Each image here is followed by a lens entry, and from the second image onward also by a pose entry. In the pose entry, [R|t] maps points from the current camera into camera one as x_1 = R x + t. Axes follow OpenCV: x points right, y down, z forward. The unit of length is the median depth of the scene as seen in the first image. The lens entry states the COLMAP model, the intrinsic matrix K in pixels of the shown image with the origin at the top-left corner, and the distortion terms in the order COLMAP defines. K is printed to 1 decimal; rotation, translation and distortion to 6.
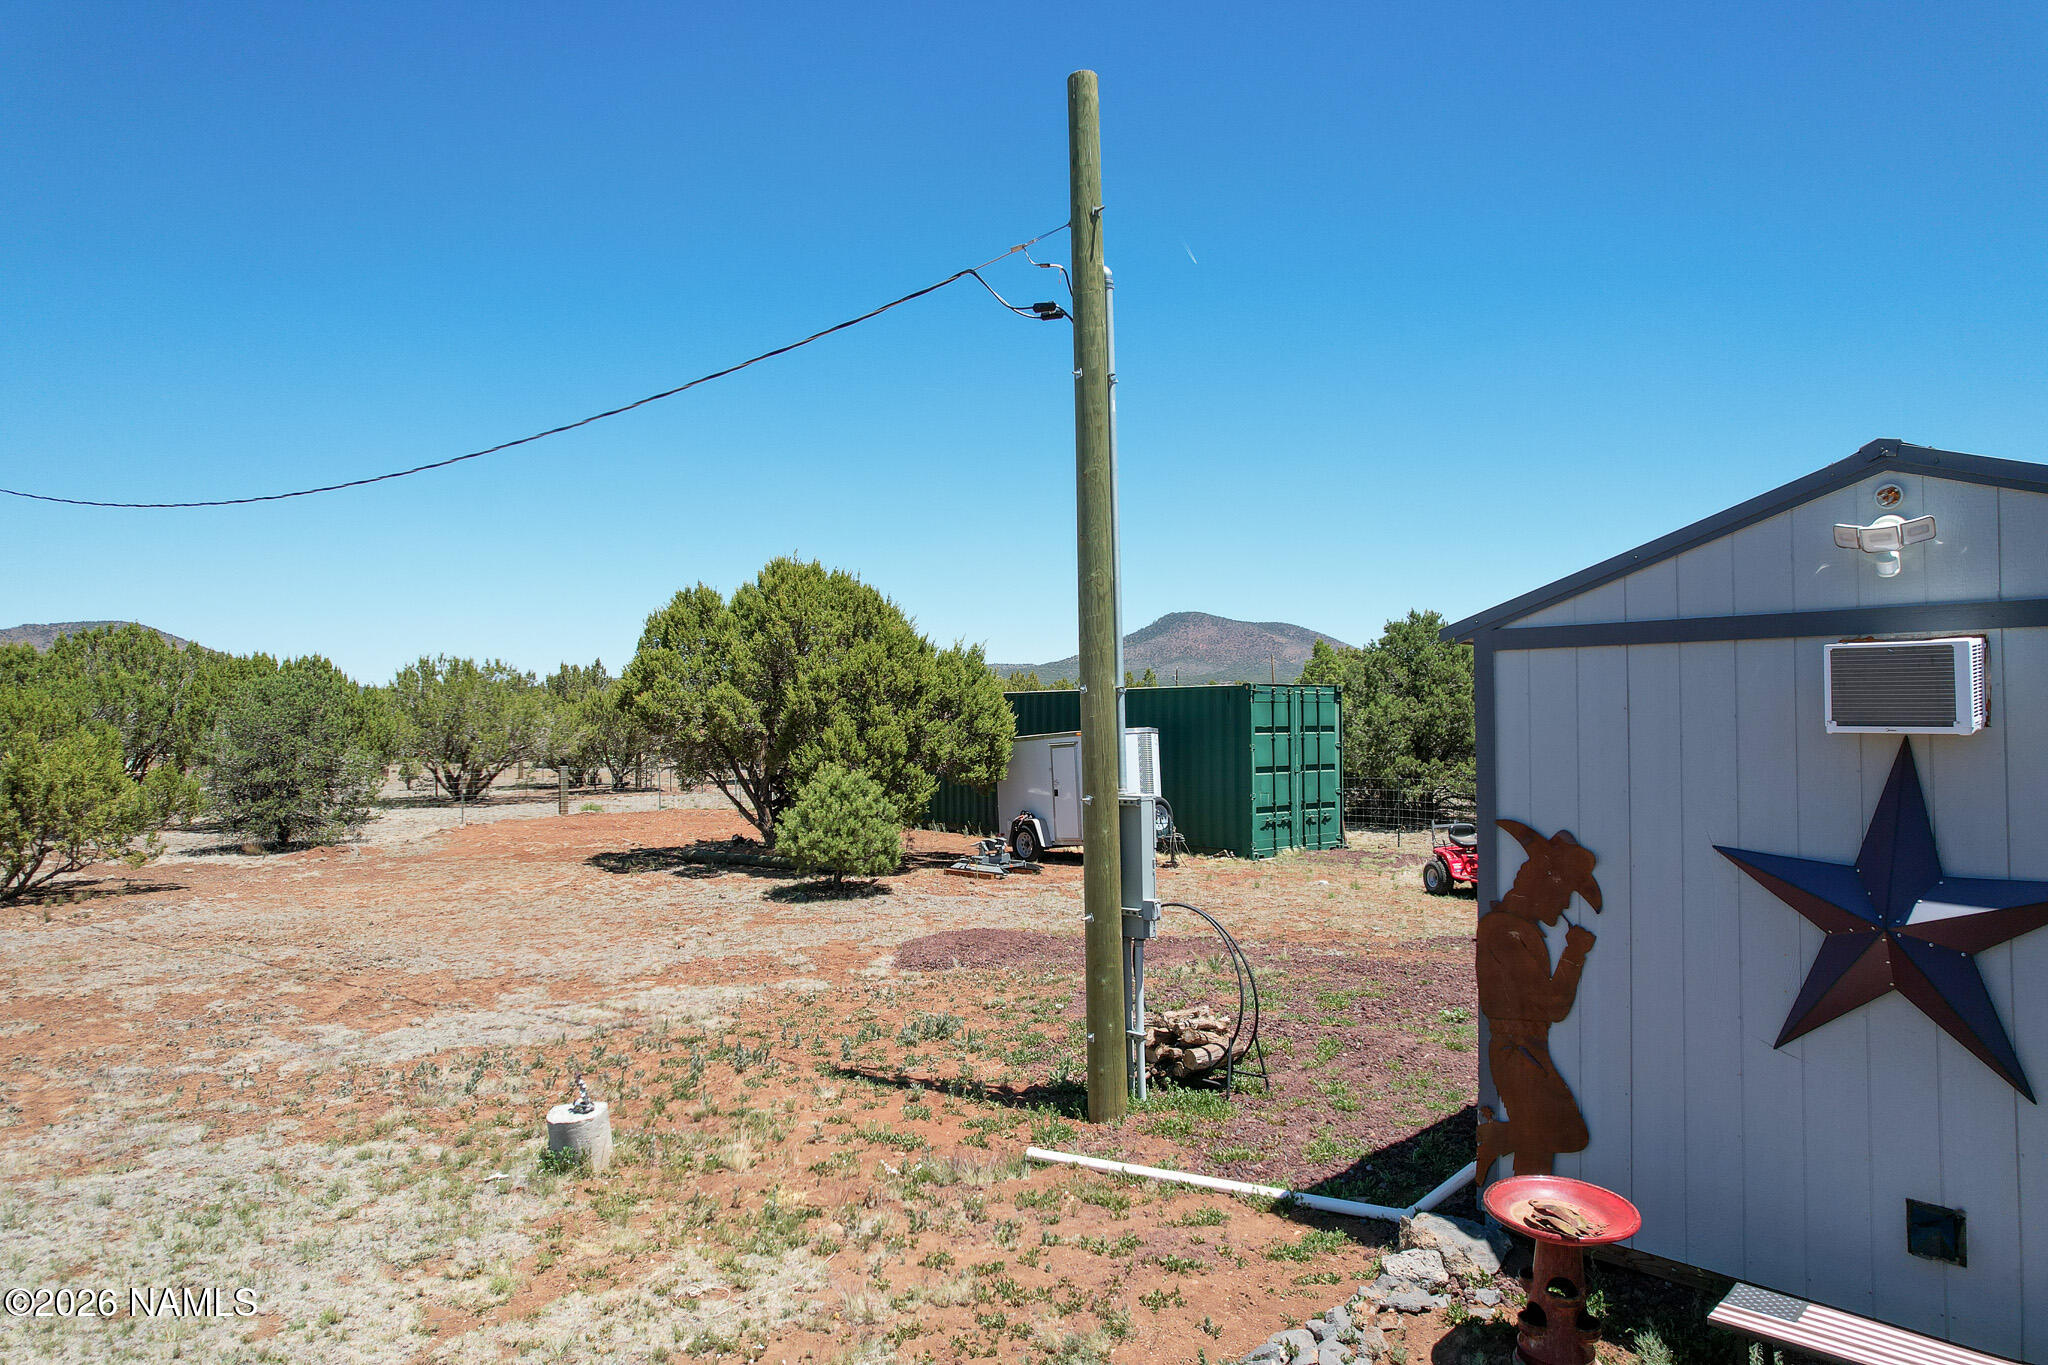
lens RADIAL K [[1311.6, 0, 1015.6], [0, 1311.6, 681.0], [0, 0, 1]] dist [-0.040164, 0.028462]
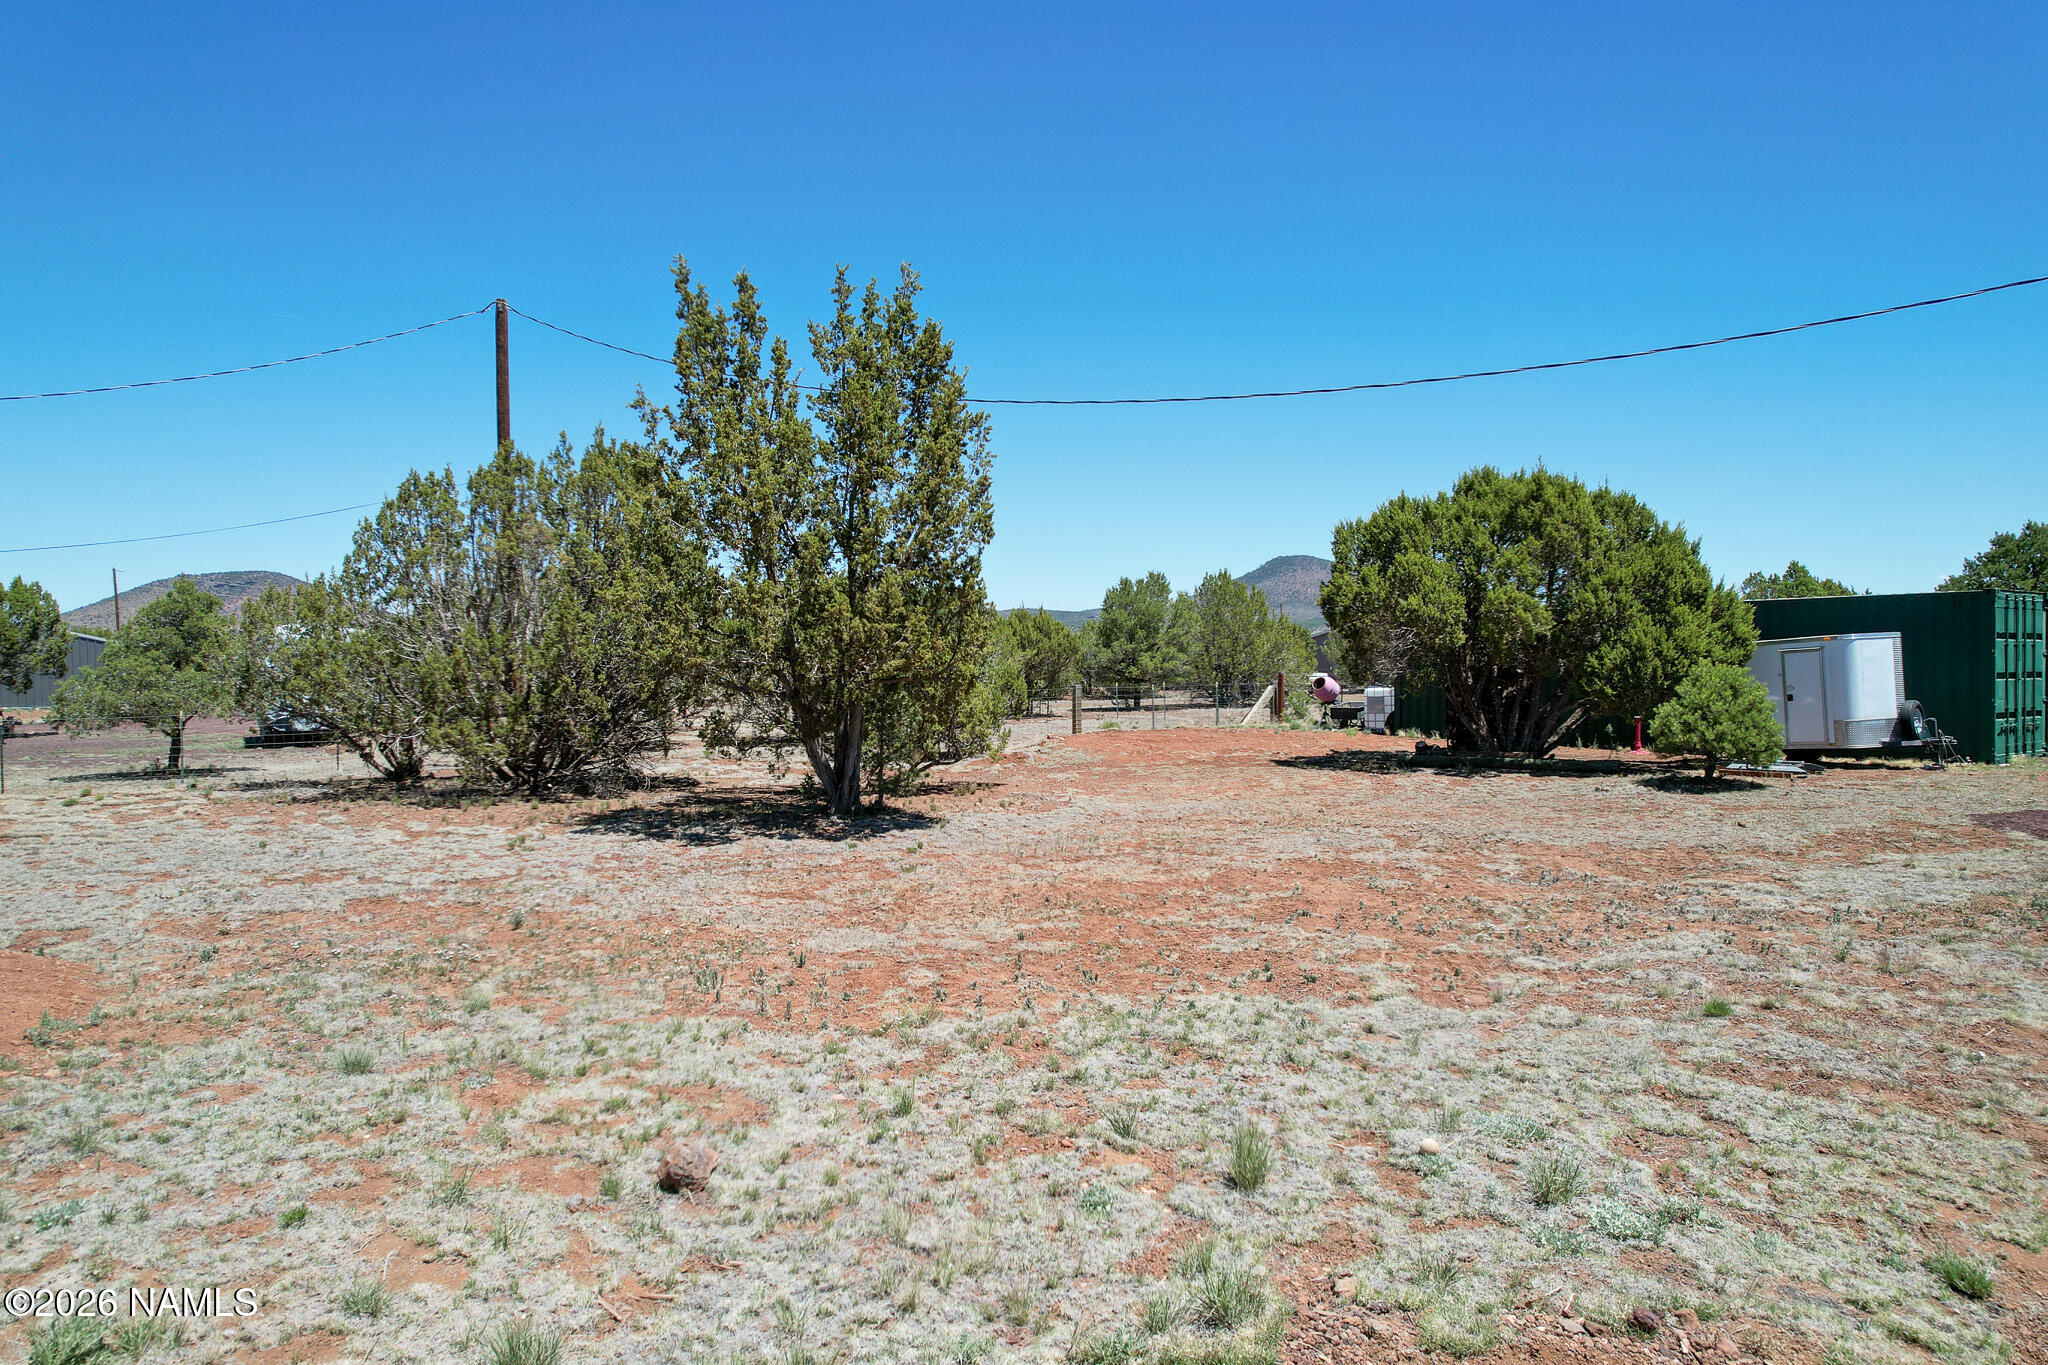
lens RADIAL K [[1311.6, 0, 1023.6], [0, 1311.6, 688.0], [0, 0, 1]] dist [-0.040164, 0.028462]
pose [[0.997571, 0.003321, -0.069572, -1.353122], [-0.000014, 0.998872, 0.047477, 0.084415], [0.069651, -0.047360, 0.996447, -0.098166]]
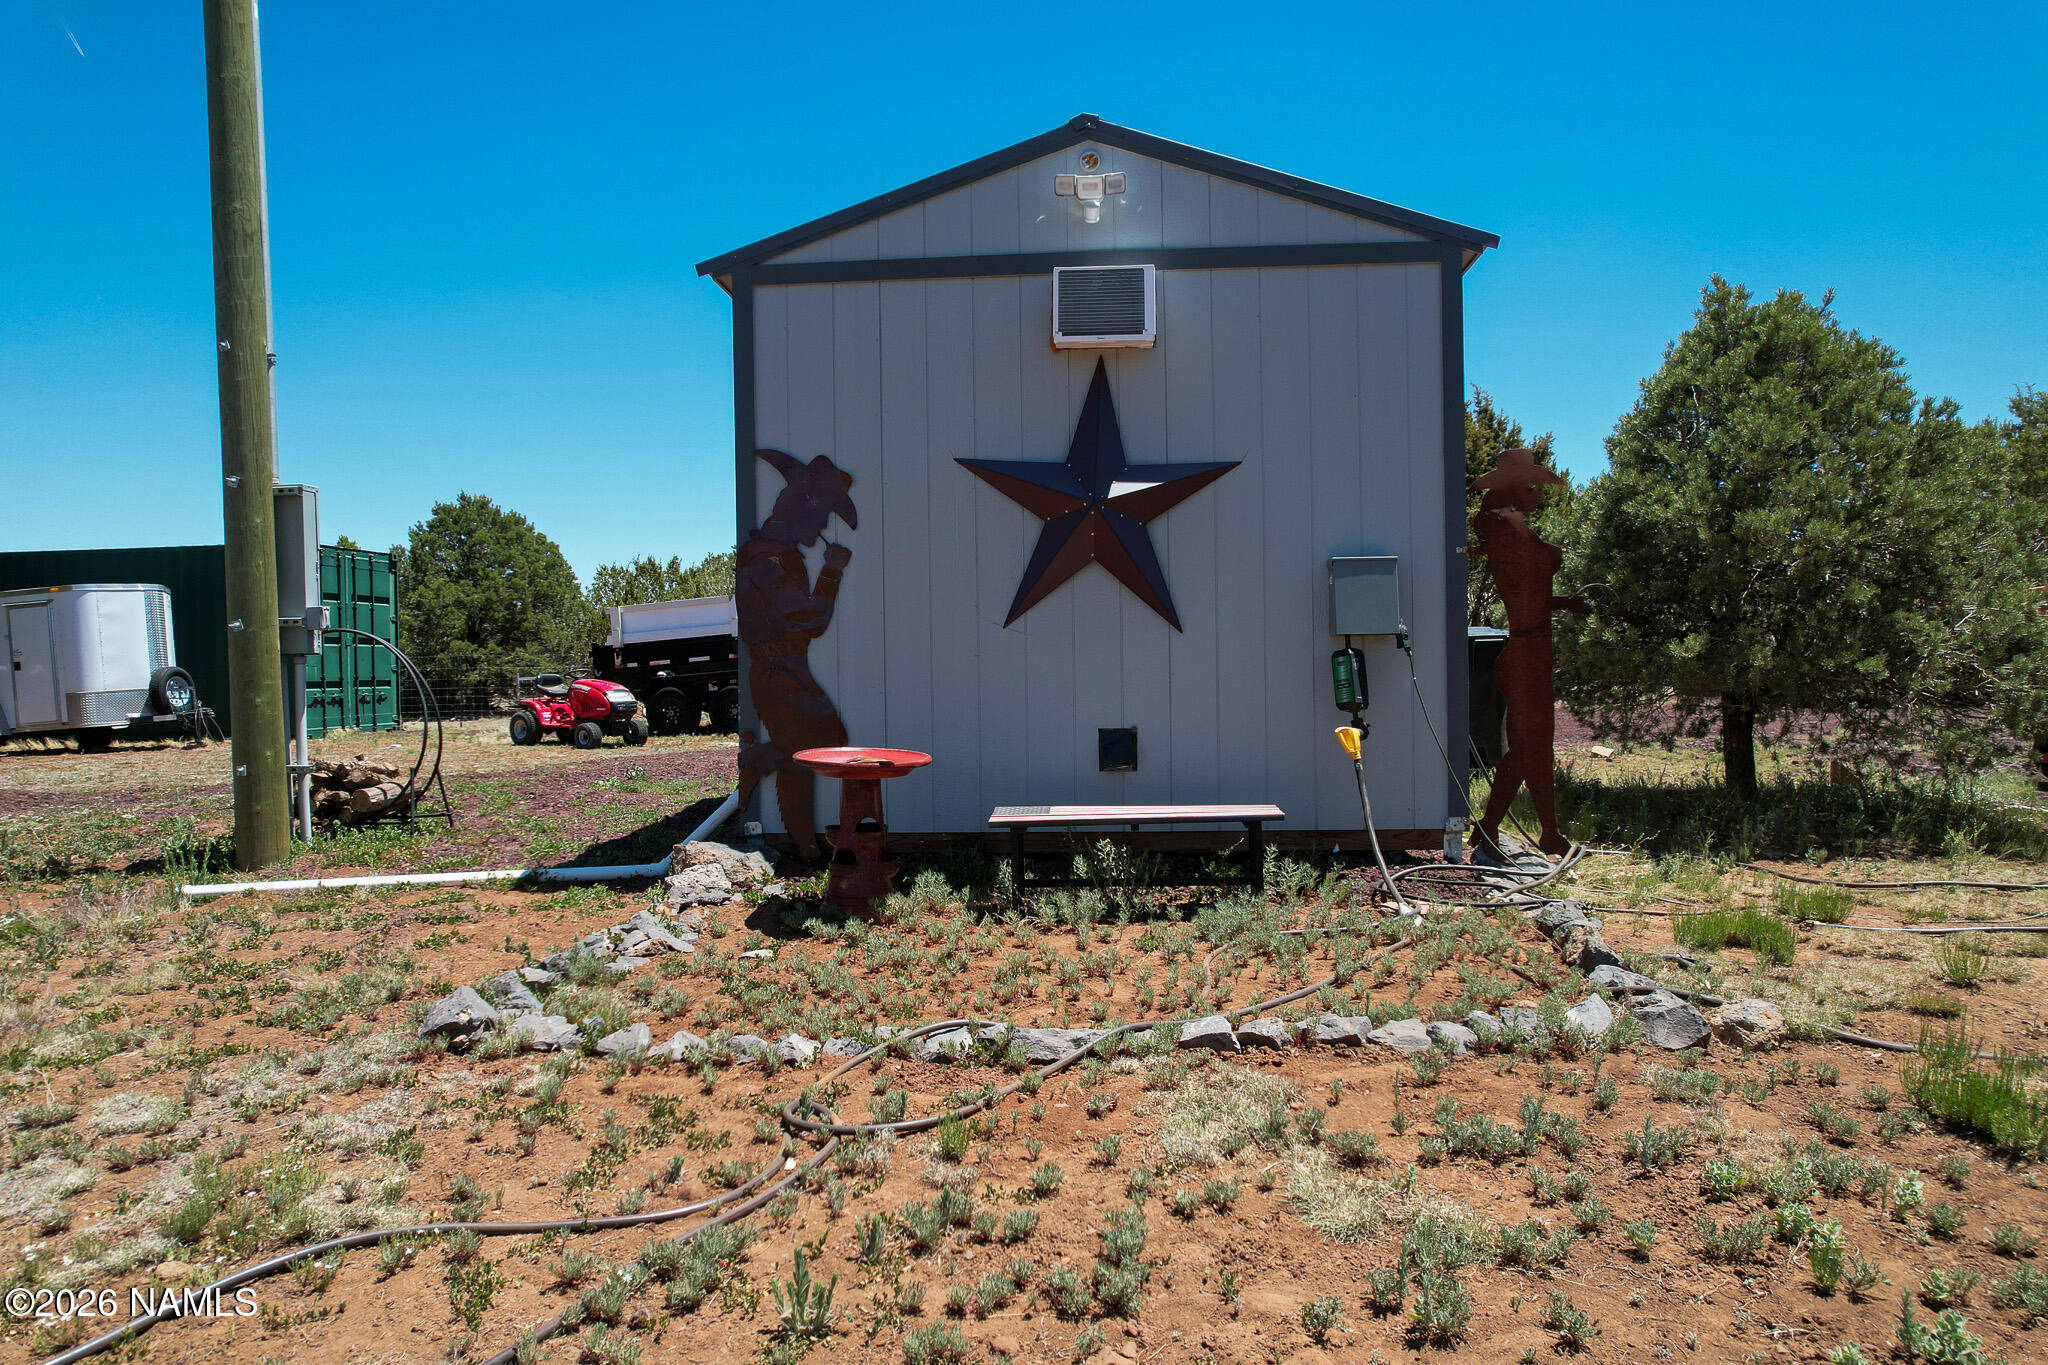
lens RADIAL K [[1311.6, 0, 1023.5], [0, 1311.6, 694.5], [0, 0, 1]] dist [-0.040164, 0.028462]
pose [[0.741080, -0.019871, 0.671123, -0.119936], [-0.009600, 0.999146, 0.040184, 0.180221], [-0.671348, -0.036222, 0.740257, 0.065215]]
